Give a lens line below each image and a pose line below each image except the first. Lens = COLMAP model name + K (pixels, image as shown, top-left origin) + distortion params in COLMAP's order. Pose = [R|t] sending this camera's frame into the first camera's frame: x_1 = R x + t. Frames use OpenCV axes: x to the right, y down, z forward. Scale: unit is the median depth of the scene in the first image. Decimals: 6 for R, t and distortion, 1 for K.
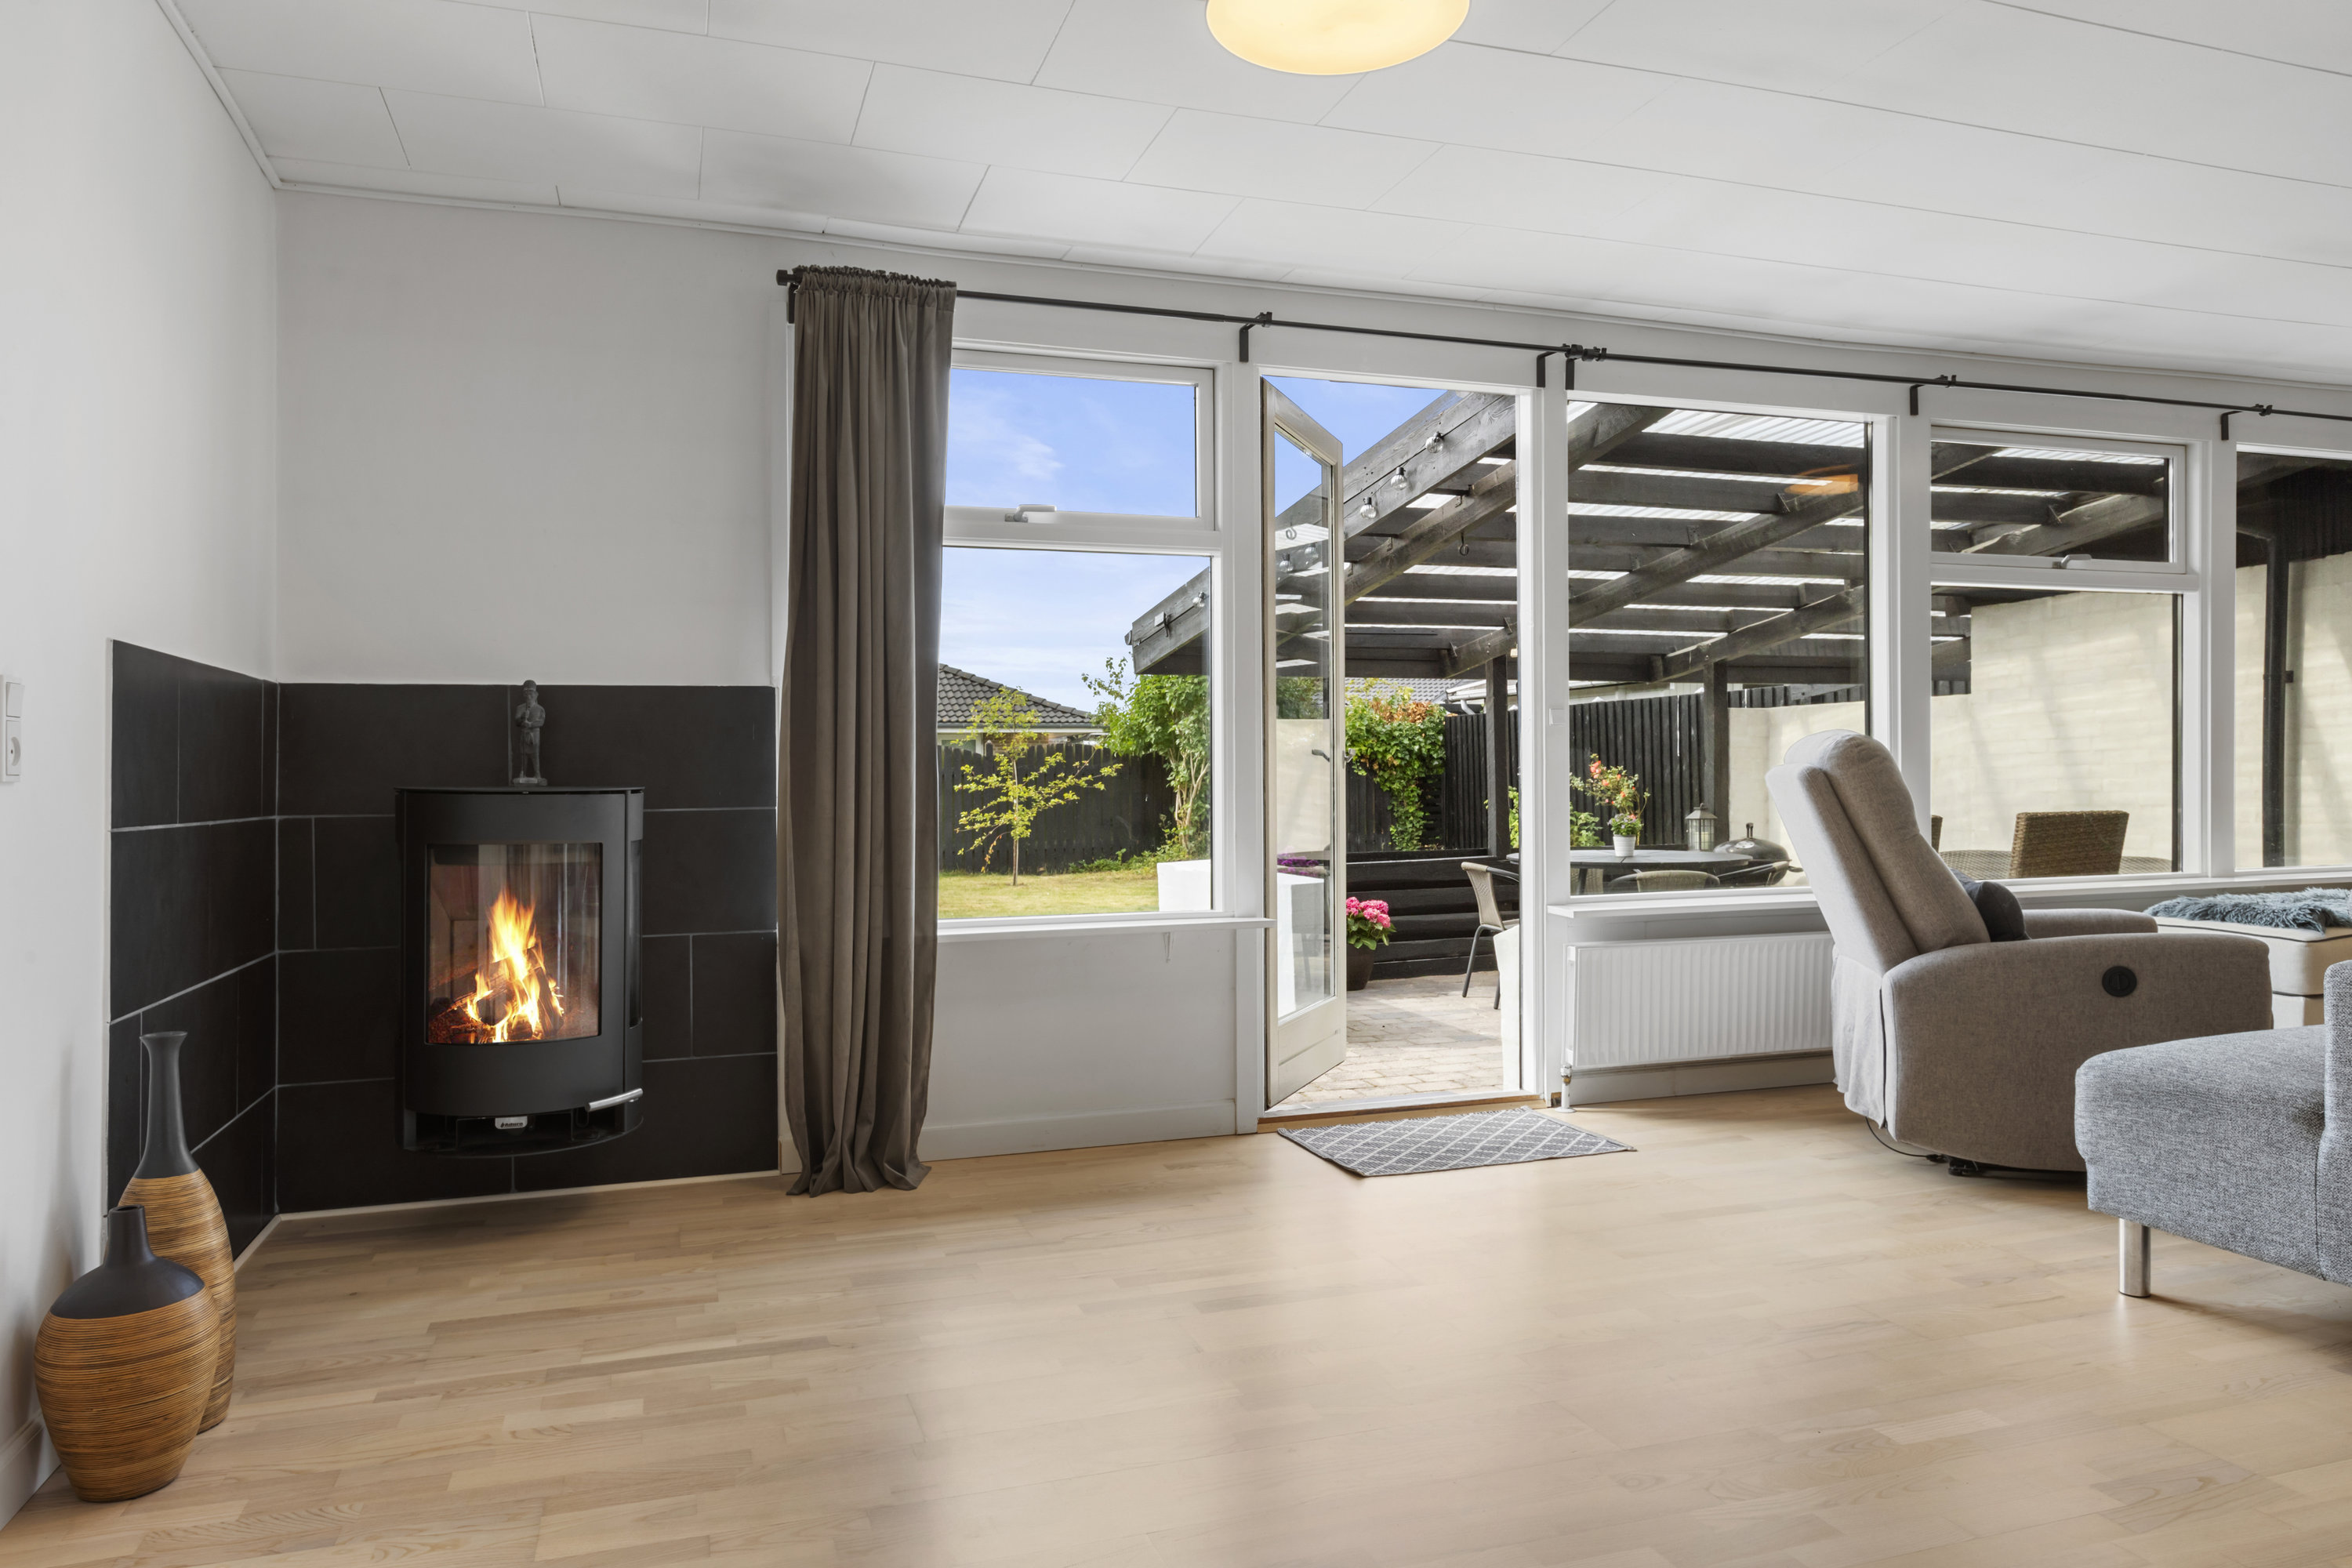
lens RADIAL K [[1523.8, 0, 1165.6], [0, 1523.8, 795.9], [0, 0, 1]] dist [-0.000464, -0.003153]
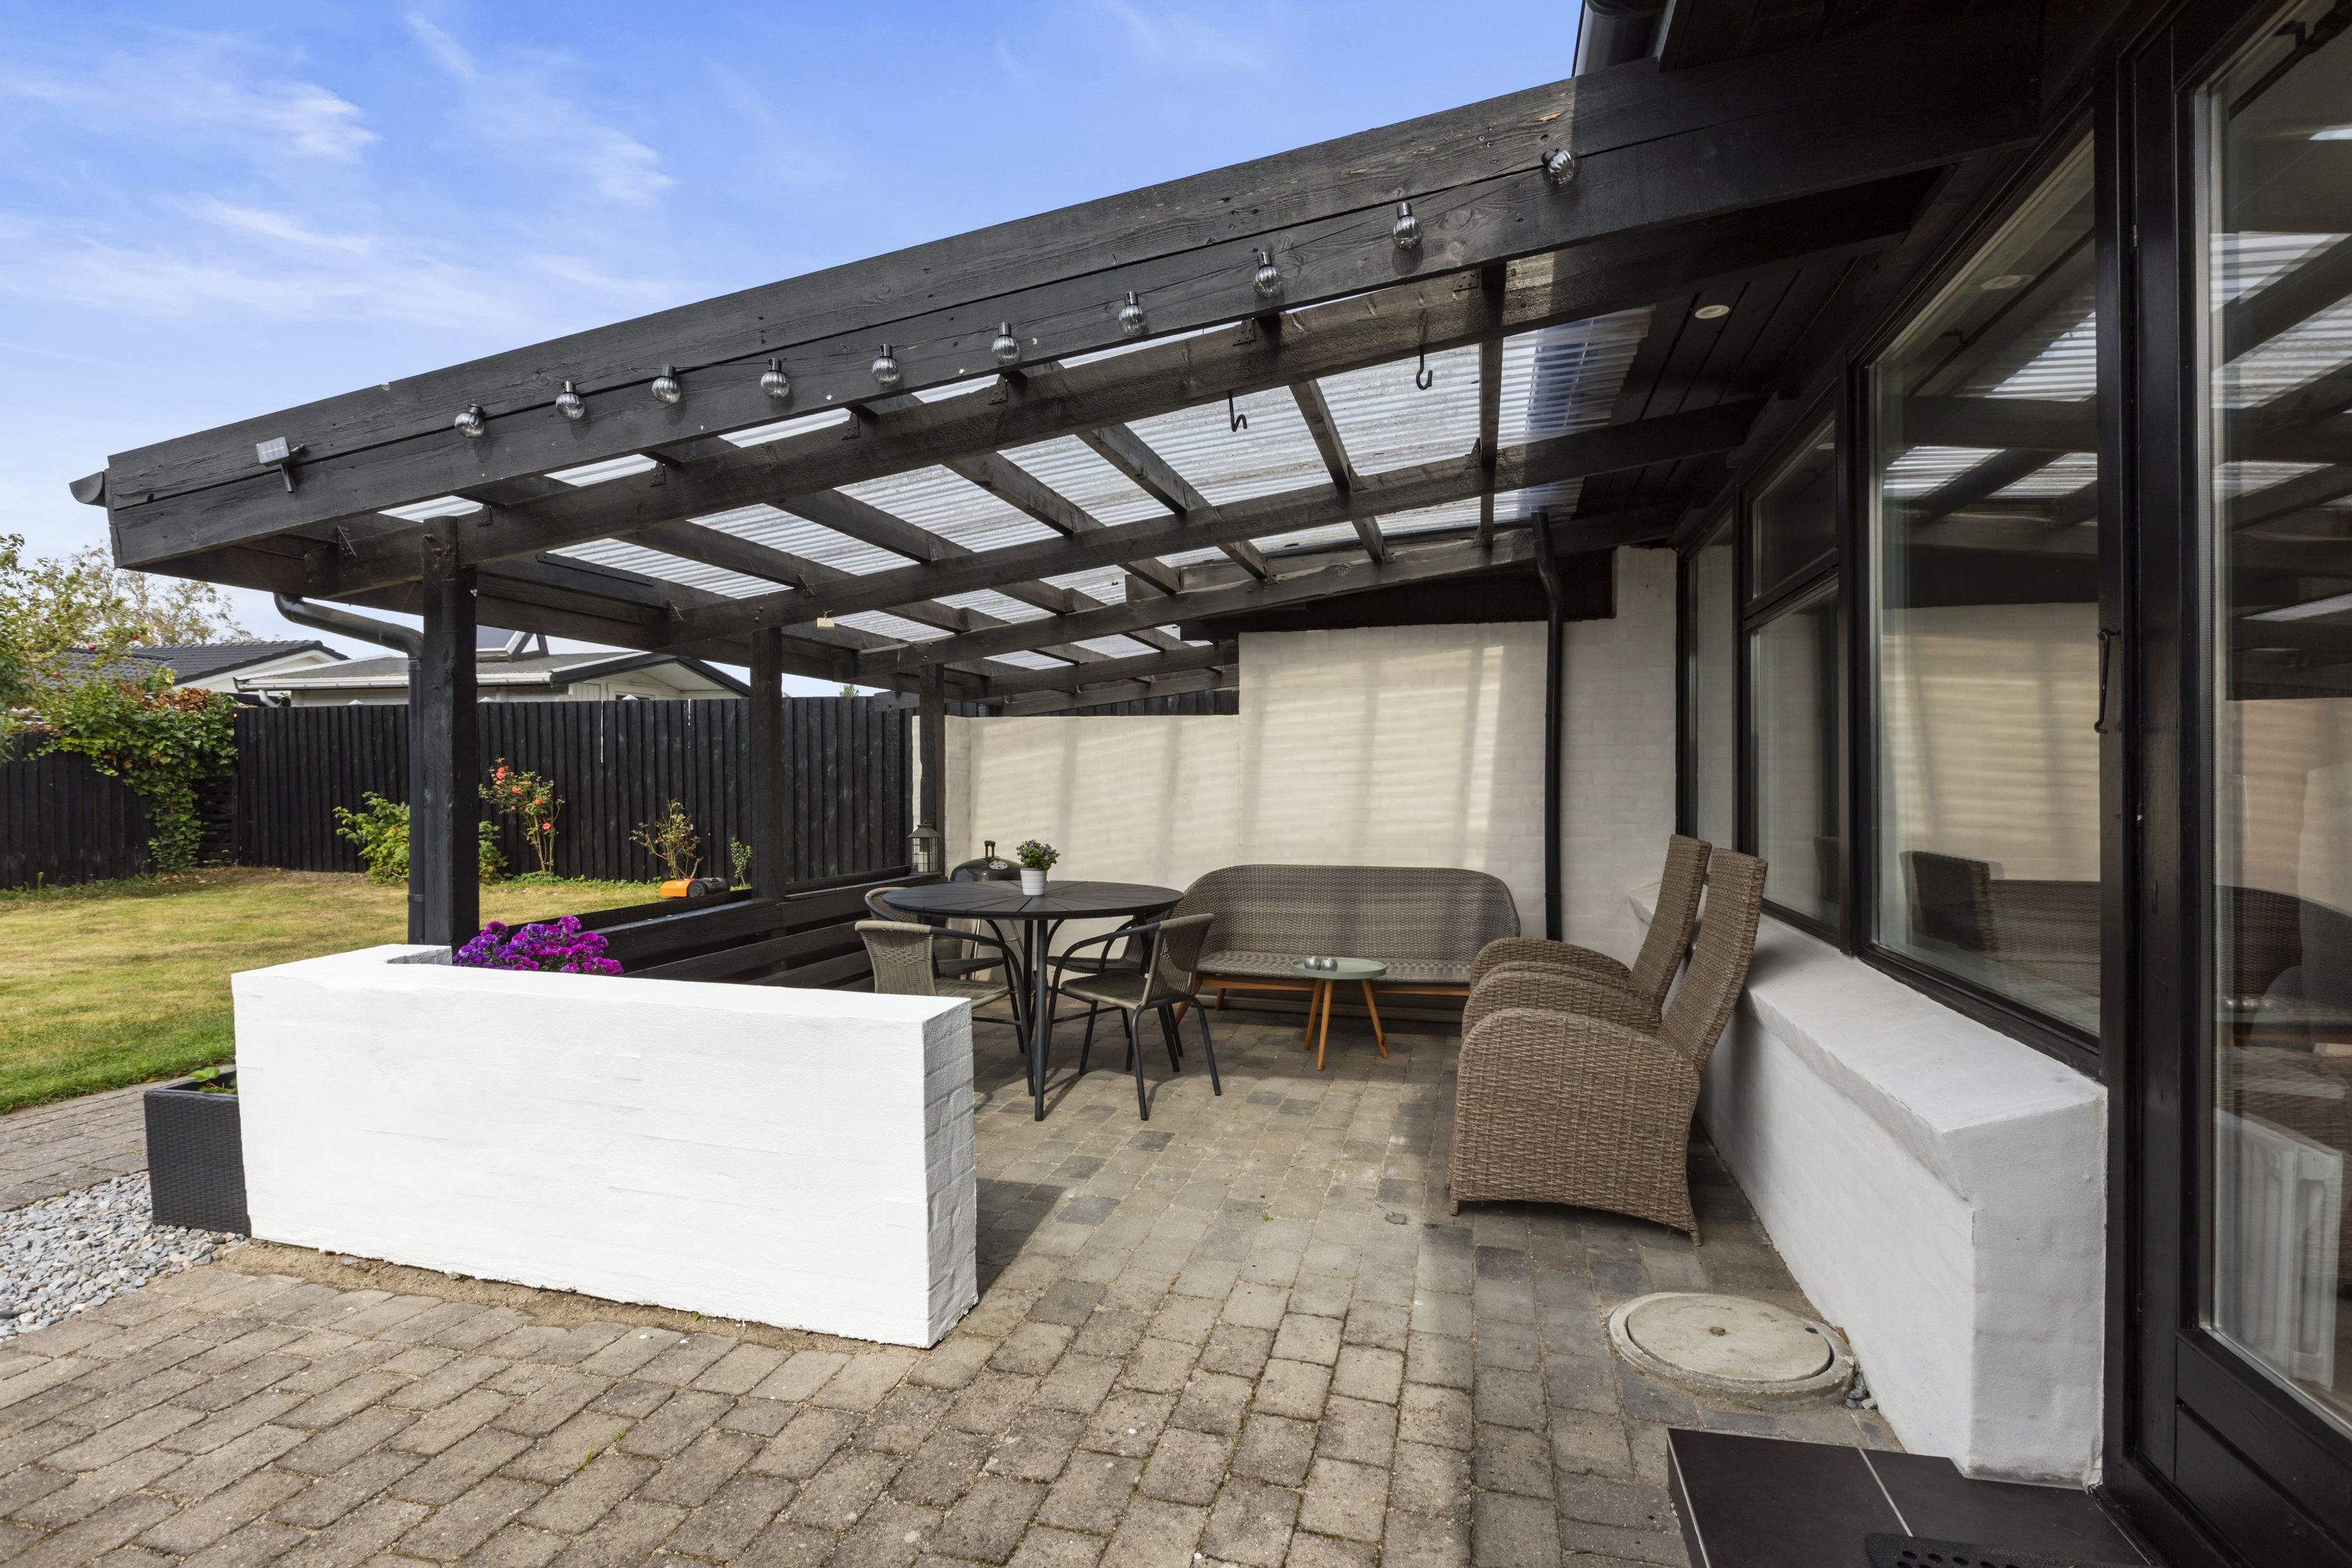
lens RADIAL K [[1132.7, 0, 1169.9], [0, 1132.7, 787.9], [0, 0, 1]] dist [-0.001408, -0.000531]
pose [[0.551313, 0.005388, 0.834281, -0.068949], [-0.001264, 0.999983, -0.005623, -0.005835], [-0.834297, 0.002045, 0.551311, 0.285114]]
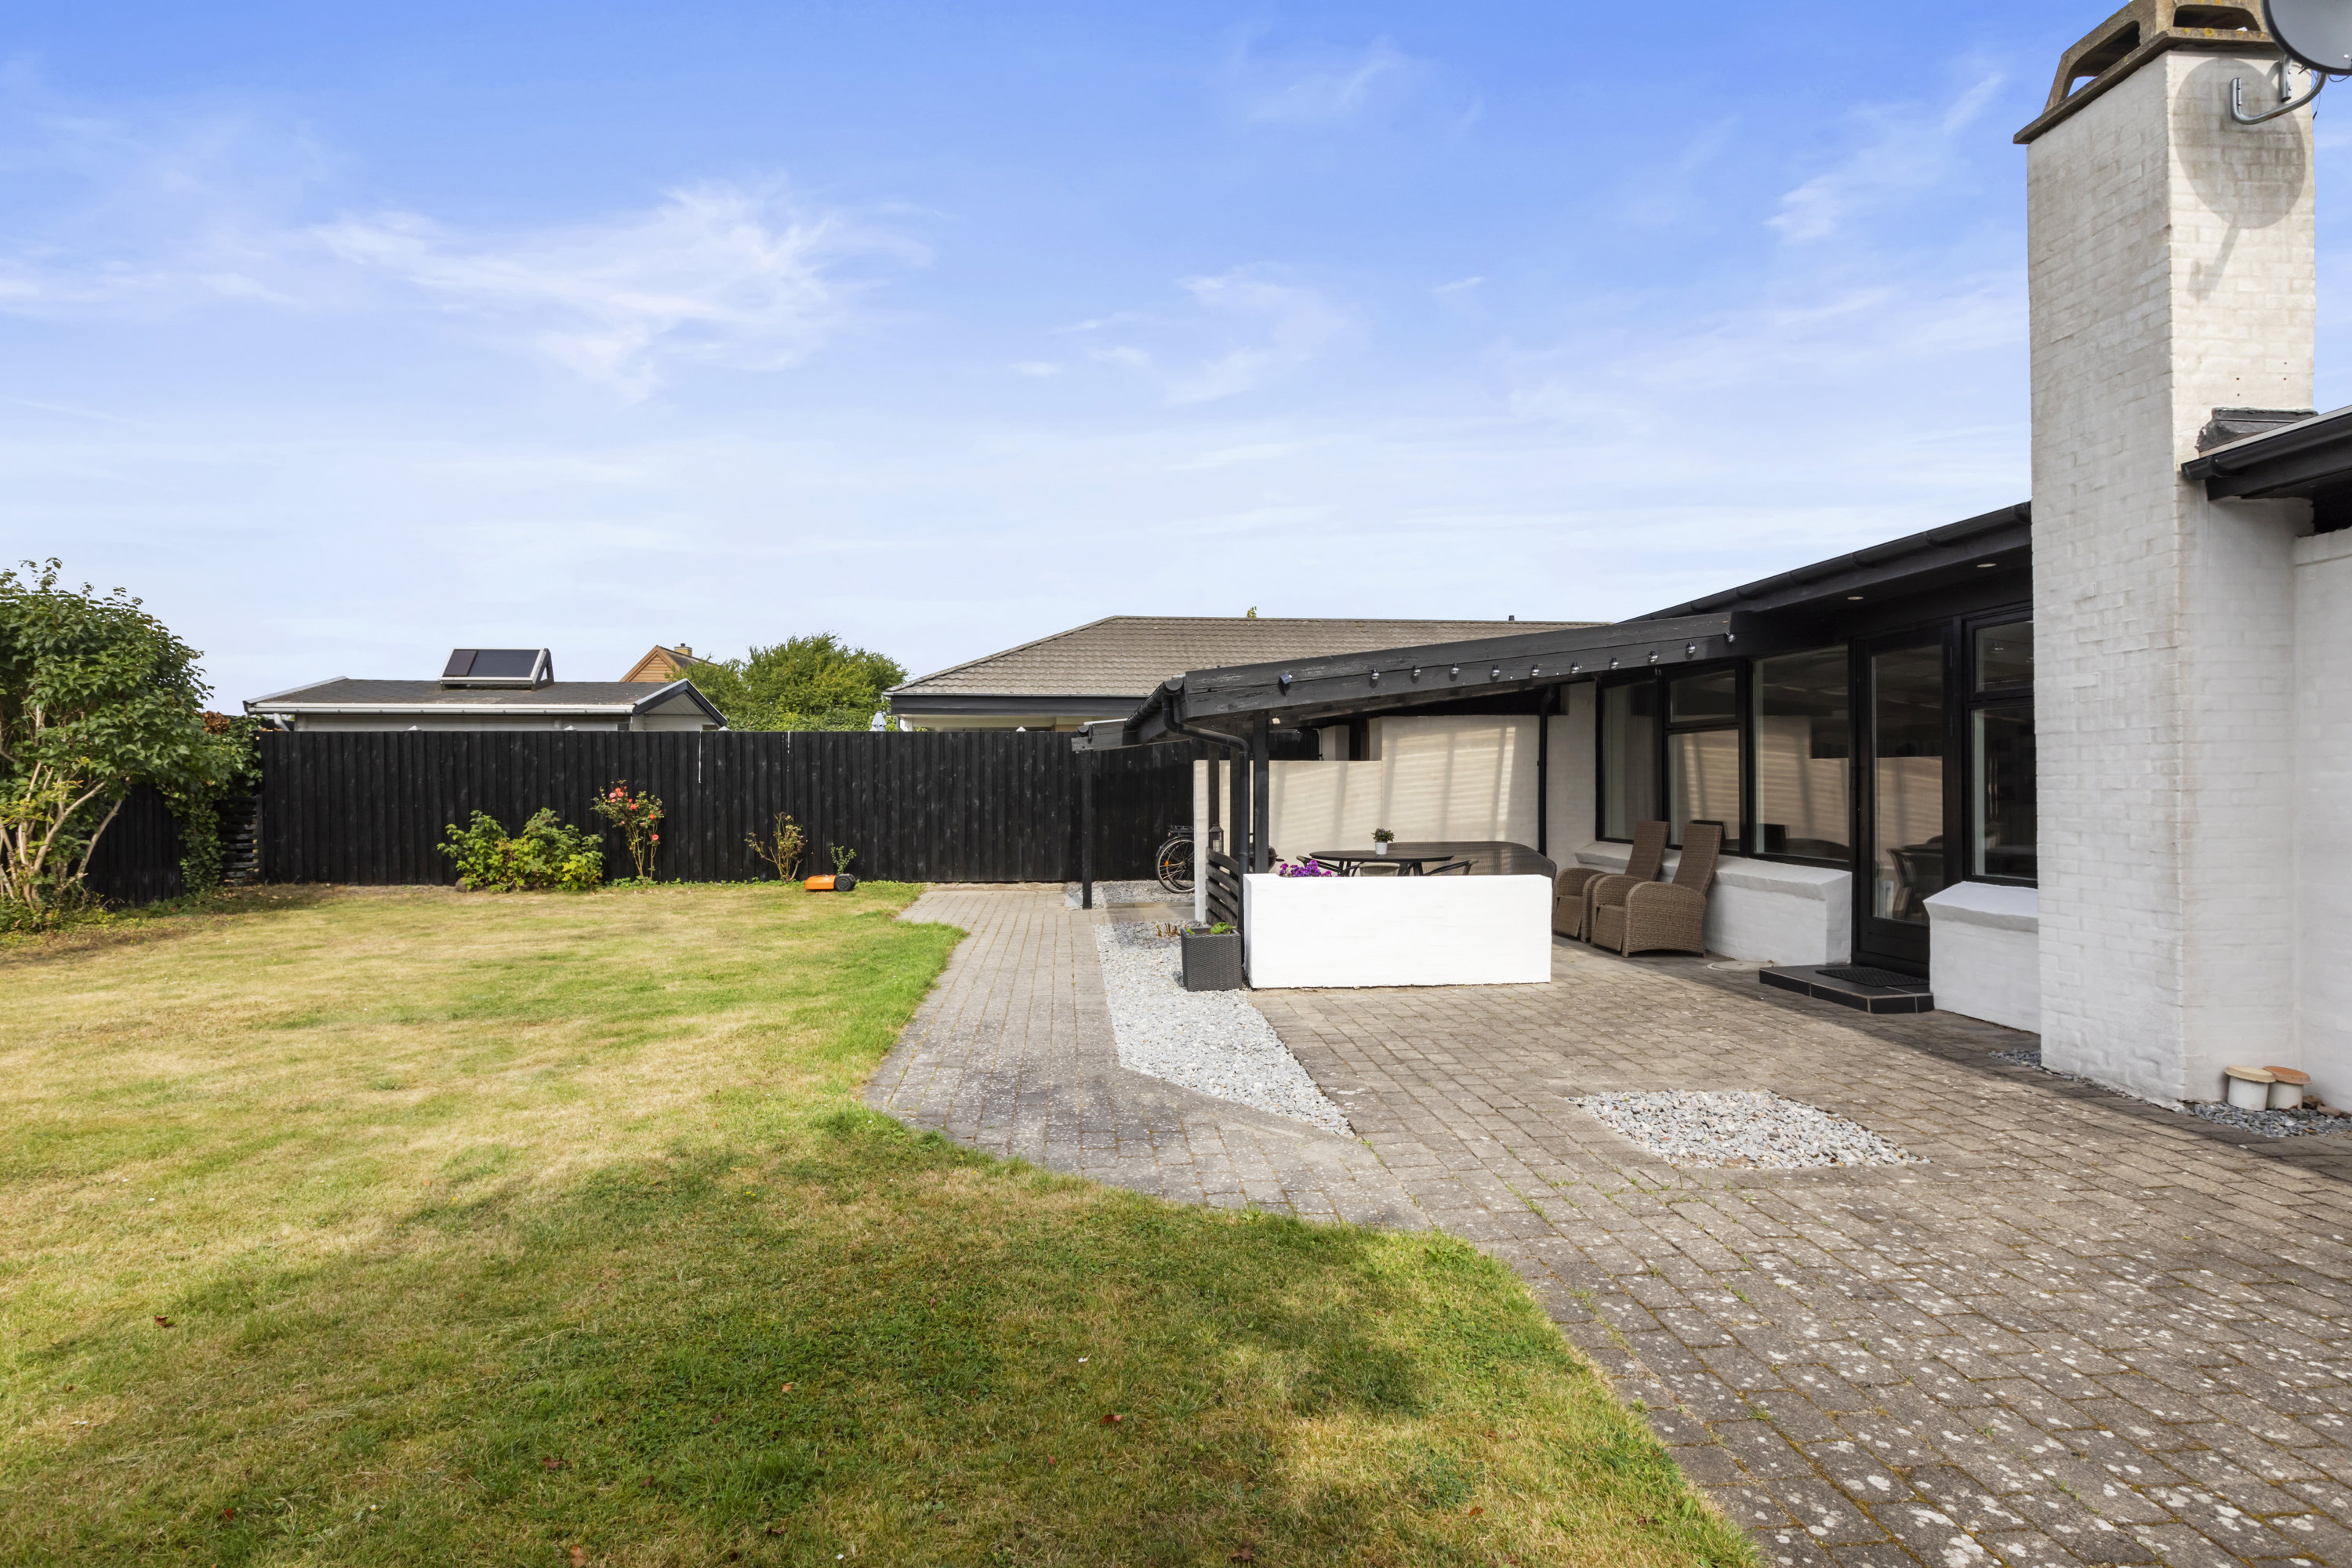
lens RADIAL K [[1184.8, 0, 1183.1], [0, 1184.8, 780.8], [0, 0, 1]] dist [-0.000848, -0.000042]
pose [[0.222287, 0.010827, 0.974921, -0.457747], [0.009962, 0.999861, -0.013375, -0.011497], [-0.974930, 0.012685, 0.222148, 0.426053]]
